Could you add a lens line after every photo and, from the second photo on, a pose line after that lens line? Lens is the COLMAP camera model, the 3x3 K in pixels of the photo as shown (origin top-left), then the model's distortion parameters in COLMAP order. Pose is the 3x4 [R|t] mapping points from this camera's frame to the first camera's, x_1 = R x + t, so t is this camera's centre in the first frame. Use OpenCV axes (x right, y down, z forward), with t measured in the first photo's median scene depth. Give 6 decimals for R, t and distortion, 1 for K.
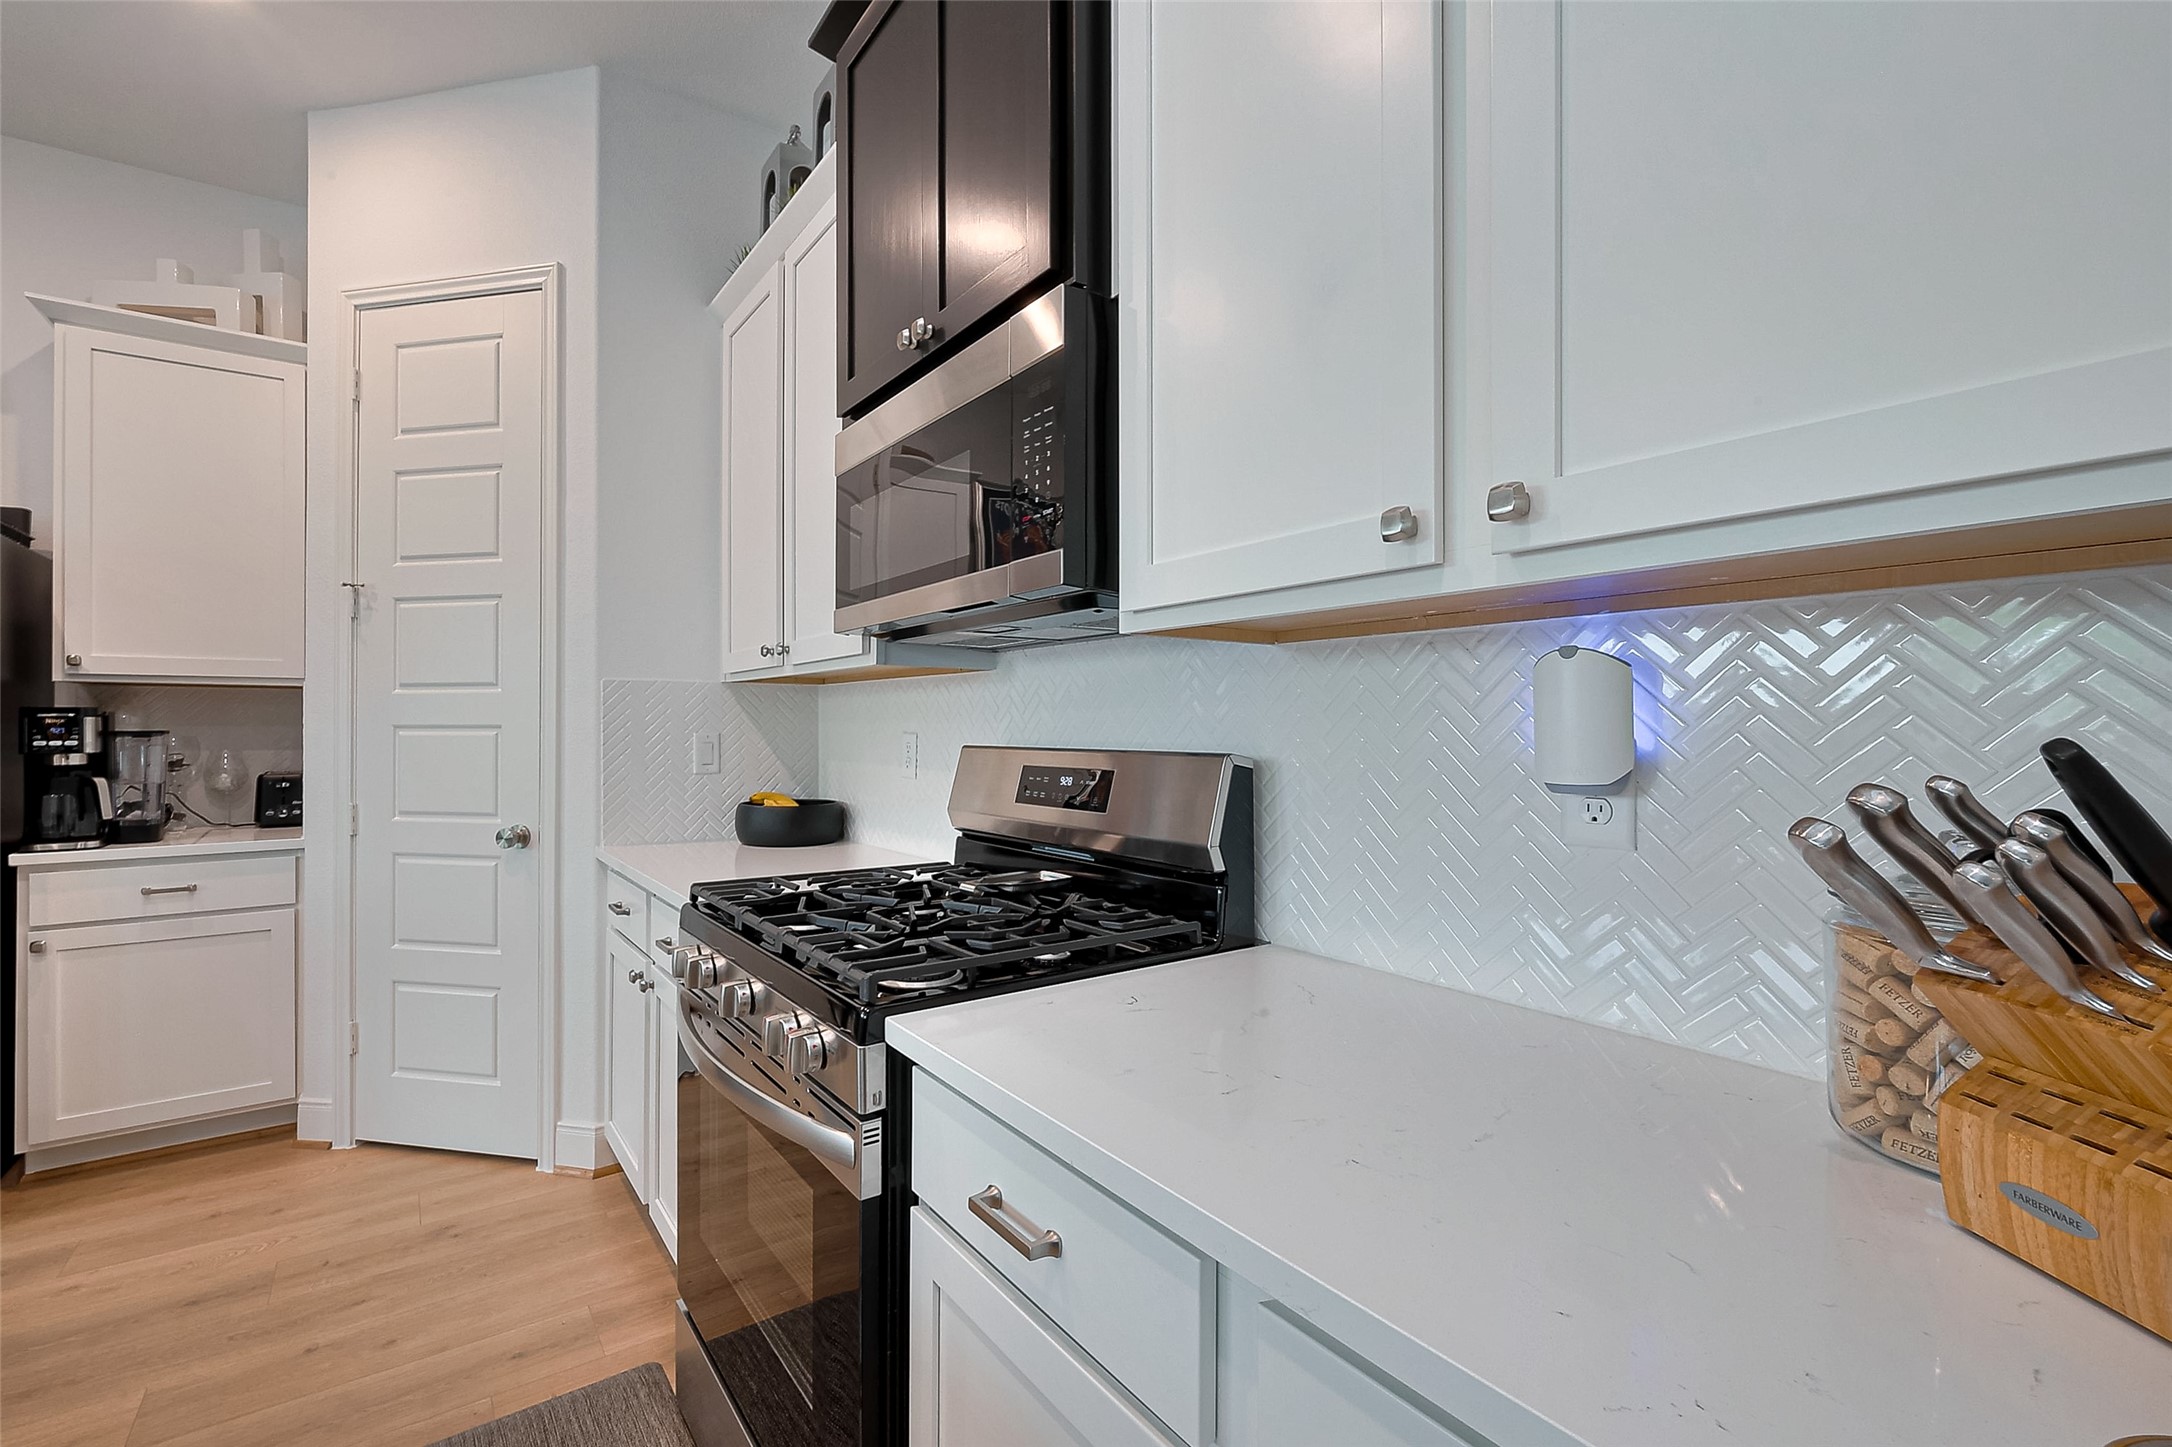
lens RADIAL K [[920.8, 0, 1011.6], [0, 920.8, 725.4], [0, 0, 1]] dist [-0.001328, -0.000243]
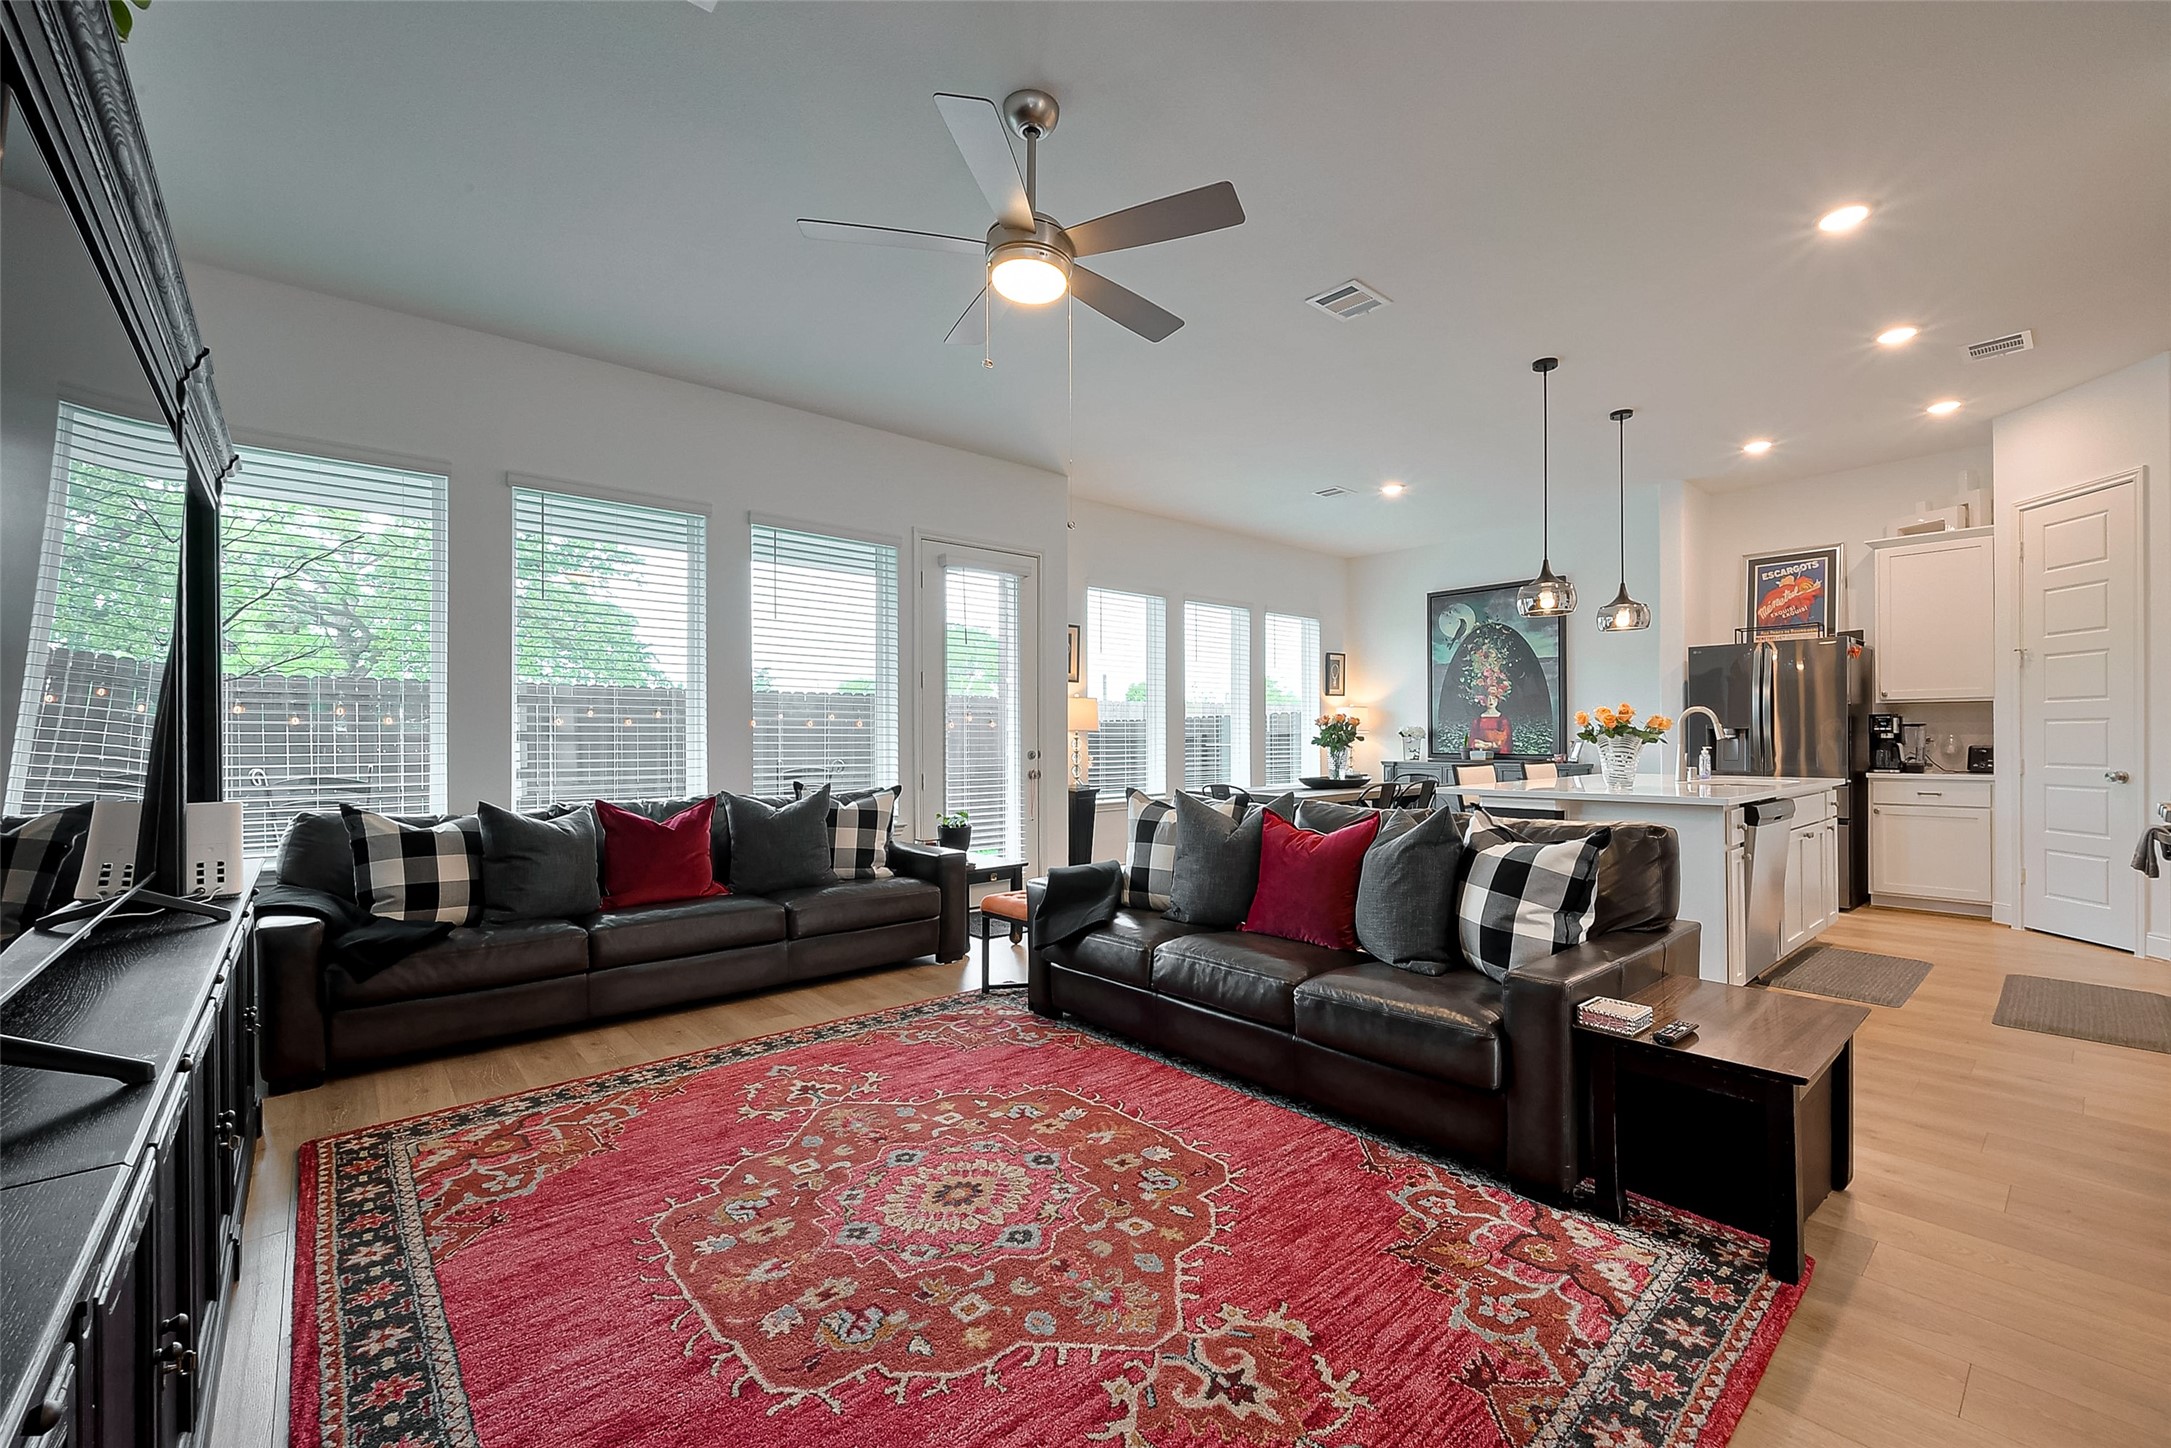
lens RADIAL K [[895.9, 0, 1129.0], [0, 895.9, 728.3], [0, 0, 1]] dist [-0.001142, 0.000086]
pose [[0.145661, -0.009019, -0.989294, 1.002721], [0.002304, 0.999959, -0.008777, 0.033451], [0.989332, -0.001001, 0.145675, -1.301561]]
